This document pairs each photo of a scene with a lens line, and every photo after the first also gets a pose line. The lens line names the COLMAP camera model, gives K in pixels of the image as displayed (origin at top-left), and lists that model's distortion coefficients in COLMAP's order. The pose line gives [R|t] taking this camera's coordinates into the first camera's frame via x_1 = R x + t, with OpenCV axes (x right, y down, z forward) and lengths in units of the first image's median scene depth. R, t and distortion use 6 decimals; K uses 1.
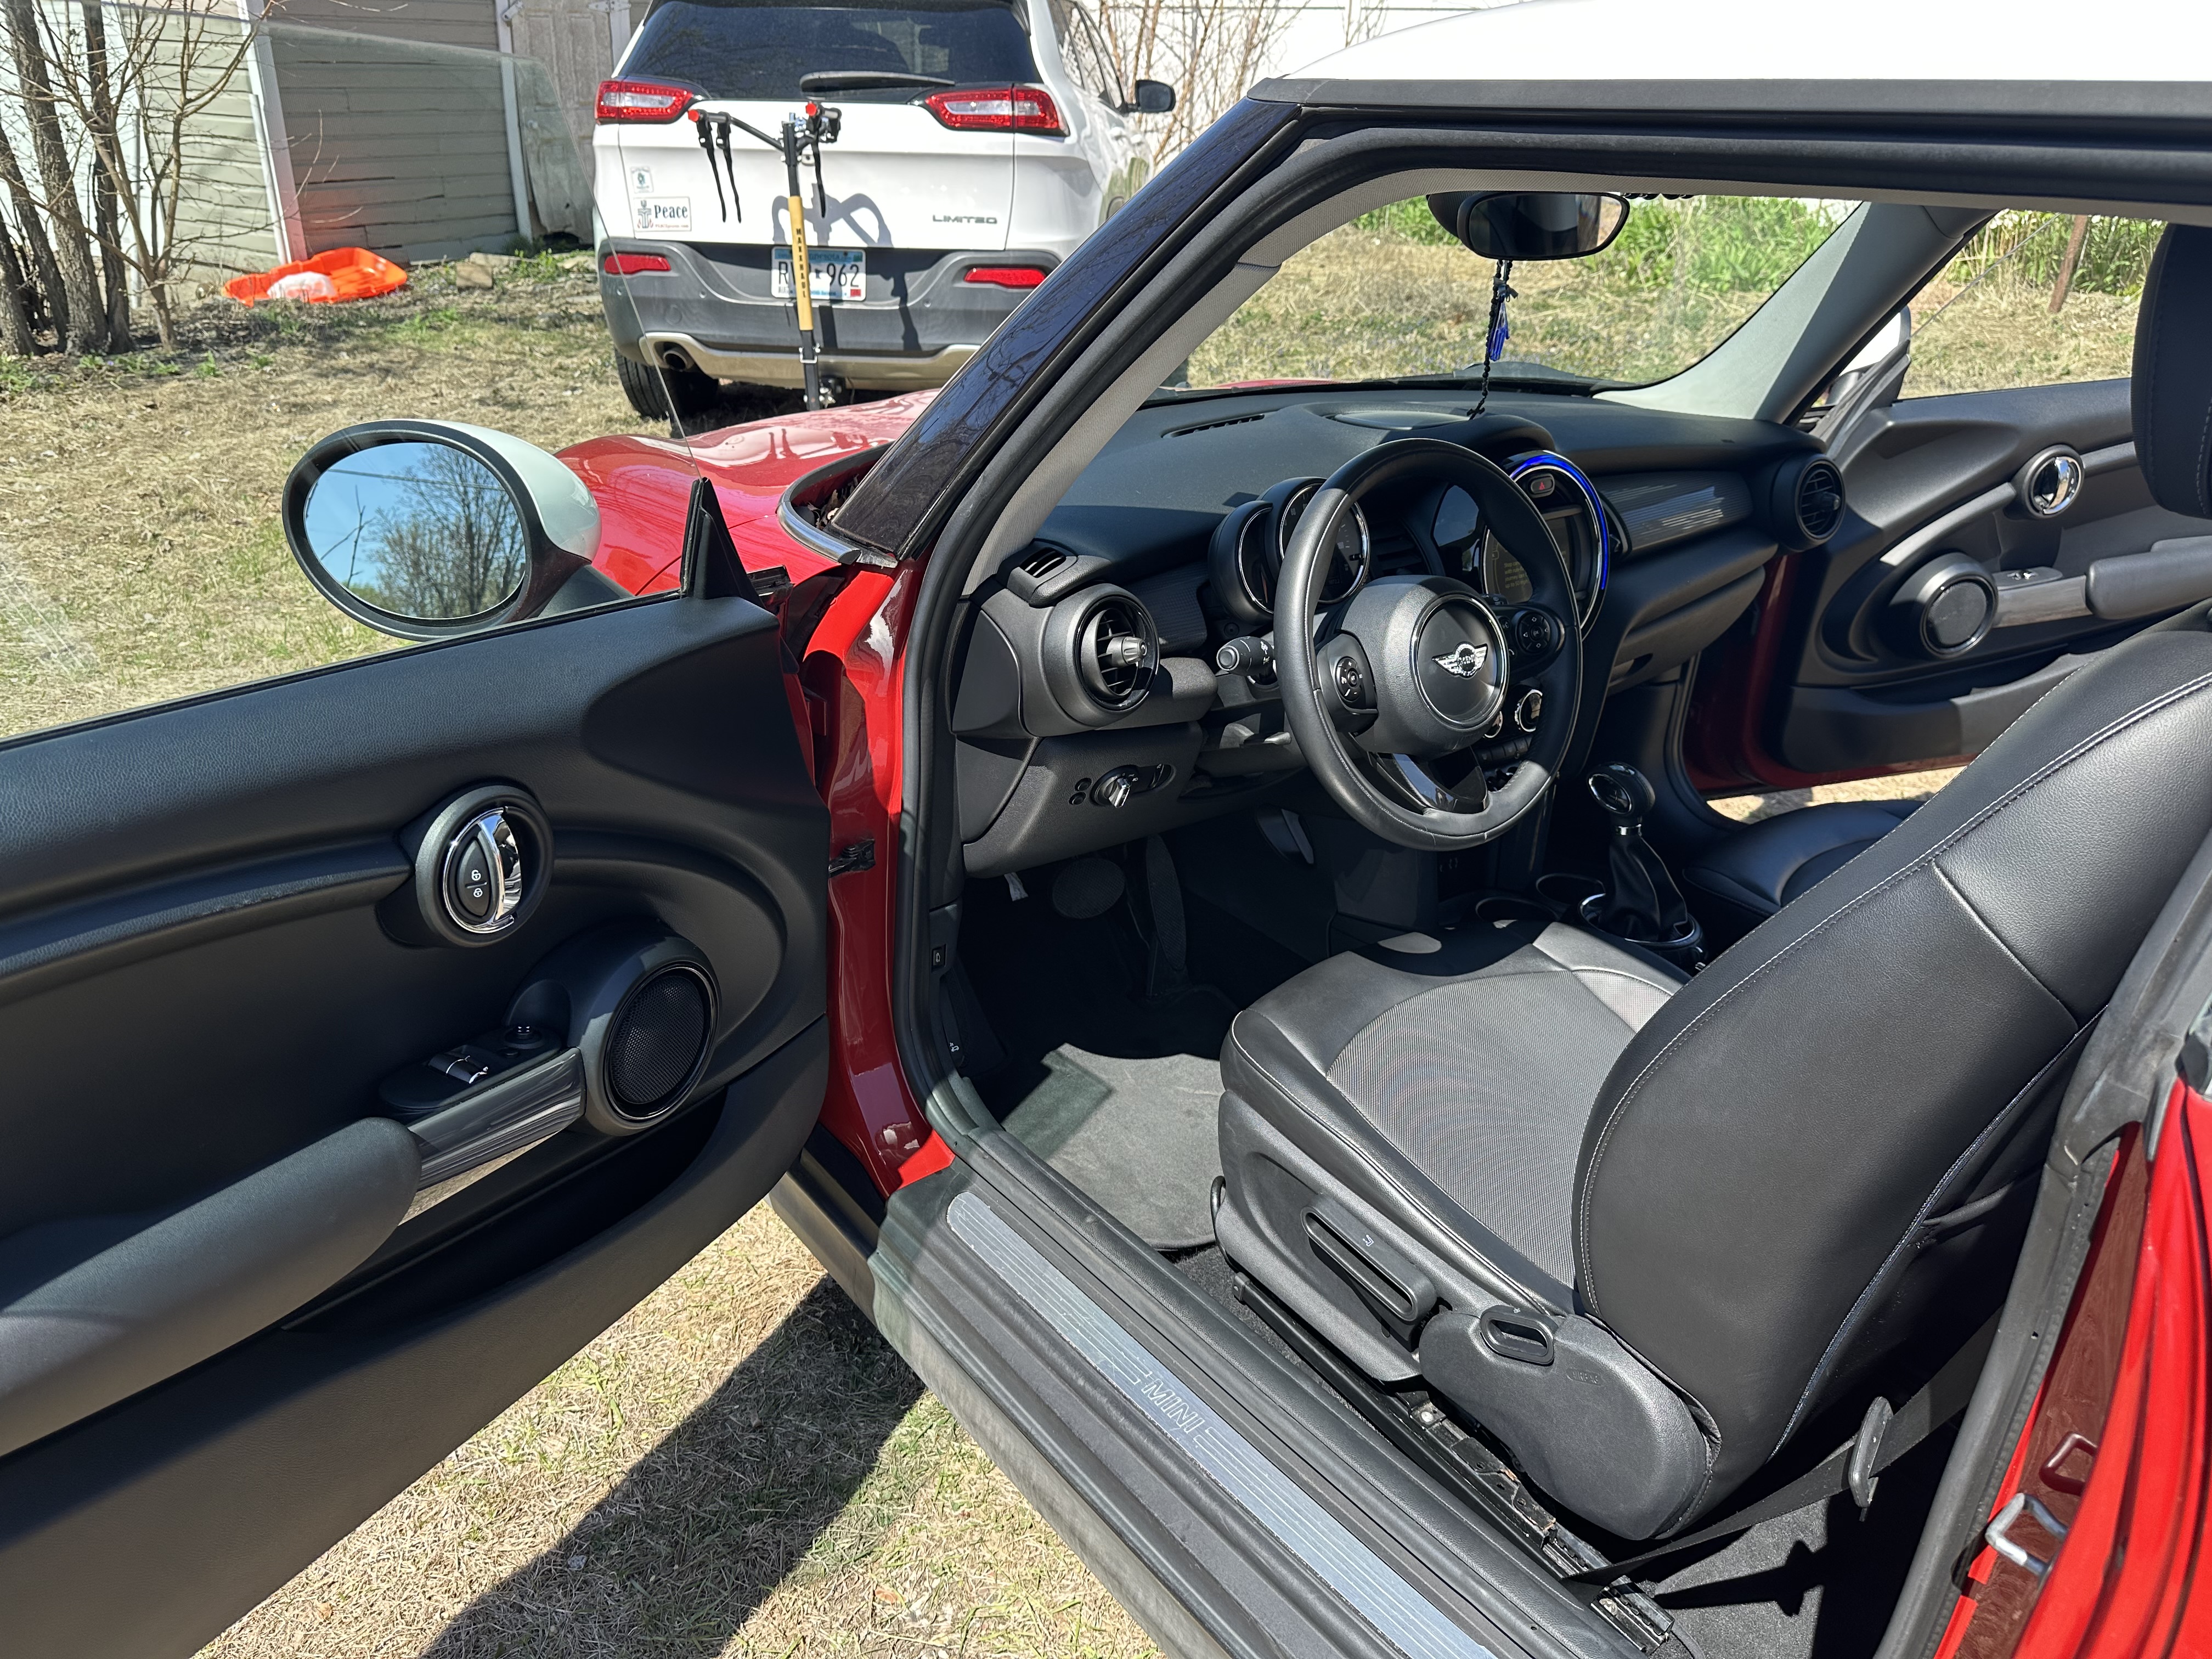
lens RADIAL K [[1551.6, 0, 1134.9], [0, 1551.6, 828.1], [0, 0, 1]] dist [0.065815, -0.086553]
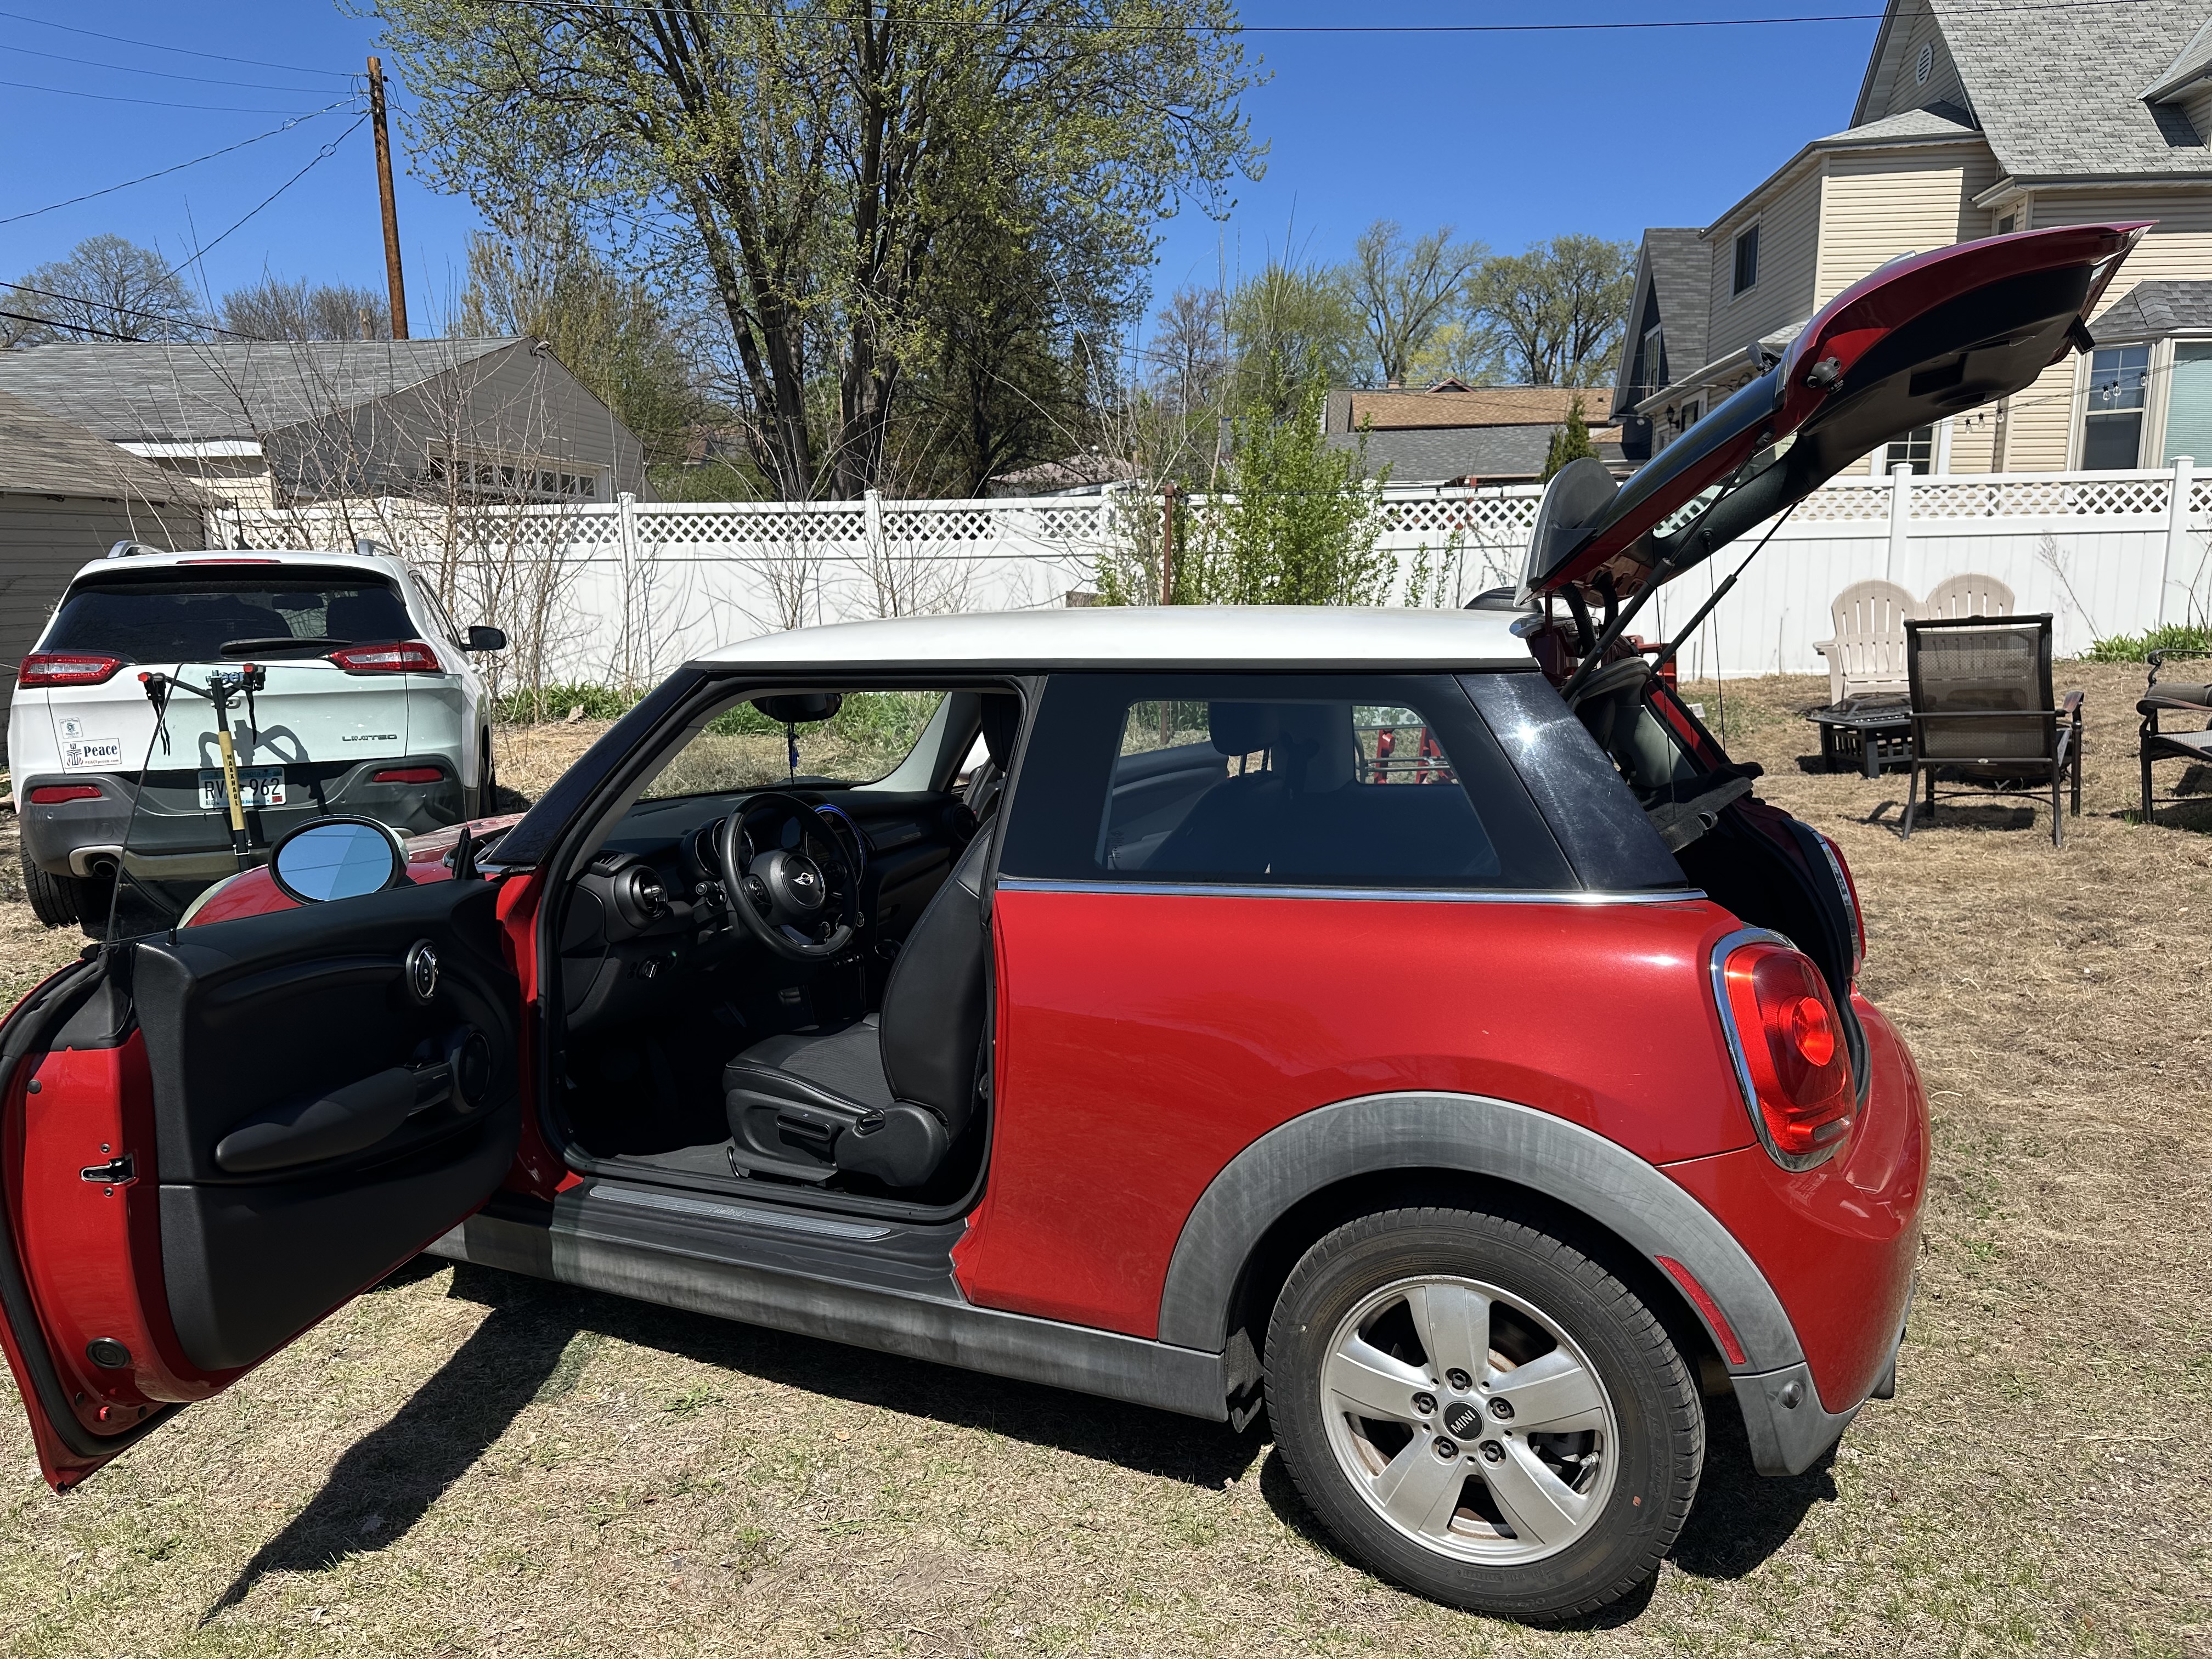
lens RADIAL K [[1551.5, 0, 1106.0], [0, 1551.5, 829.5], [0, 0, 1]] dist [-0.076631, 0.139998]
pose [[0.909146, -0.100861, 0.404081, -0.076879], [0.214530, 0.945024, -0.246791, 0.124538], [-0.356975, 0.311056, 0.880803, -0.306093]]
